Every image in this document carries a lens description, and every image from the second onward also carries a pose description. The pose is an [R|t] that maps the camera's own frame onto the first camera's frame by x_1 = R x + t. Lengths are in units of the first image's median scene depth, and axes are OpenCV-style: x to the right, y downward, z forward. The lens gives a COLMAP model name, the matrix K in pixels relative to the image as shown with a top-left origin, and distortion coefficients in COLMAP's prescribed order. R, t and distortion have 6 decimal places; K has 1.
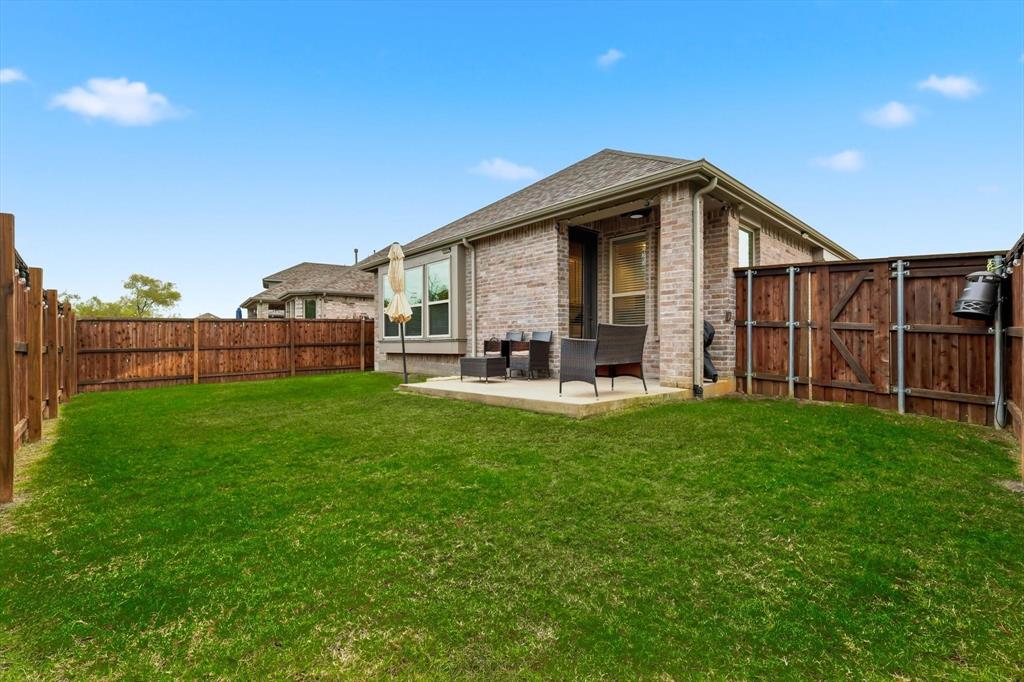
lens RADIAL K [[450.9, 0, 512.0], [0, 450.9, 341.0], [0, 0, 1]] dist [0.000851, 0.000123]
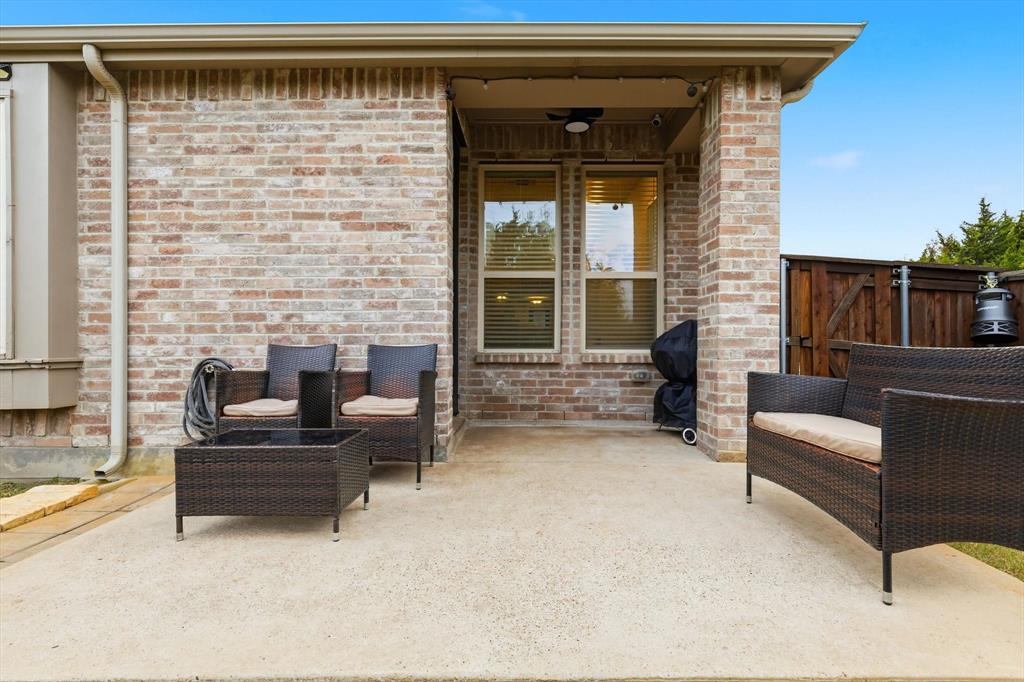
lens RADIAL K [[487.4, 0, 511.1], [0, 487.4, 345.5], [0, 0, 1]] dist [-0.005230, -0.000107]
pose [[0.679898, 0.003067, 0.733300, -0.182615], [-0.008000, 0.999963, 0.003235, -0.023058], [-0.733263, -0.008066, 0.679897, 0.646150]]
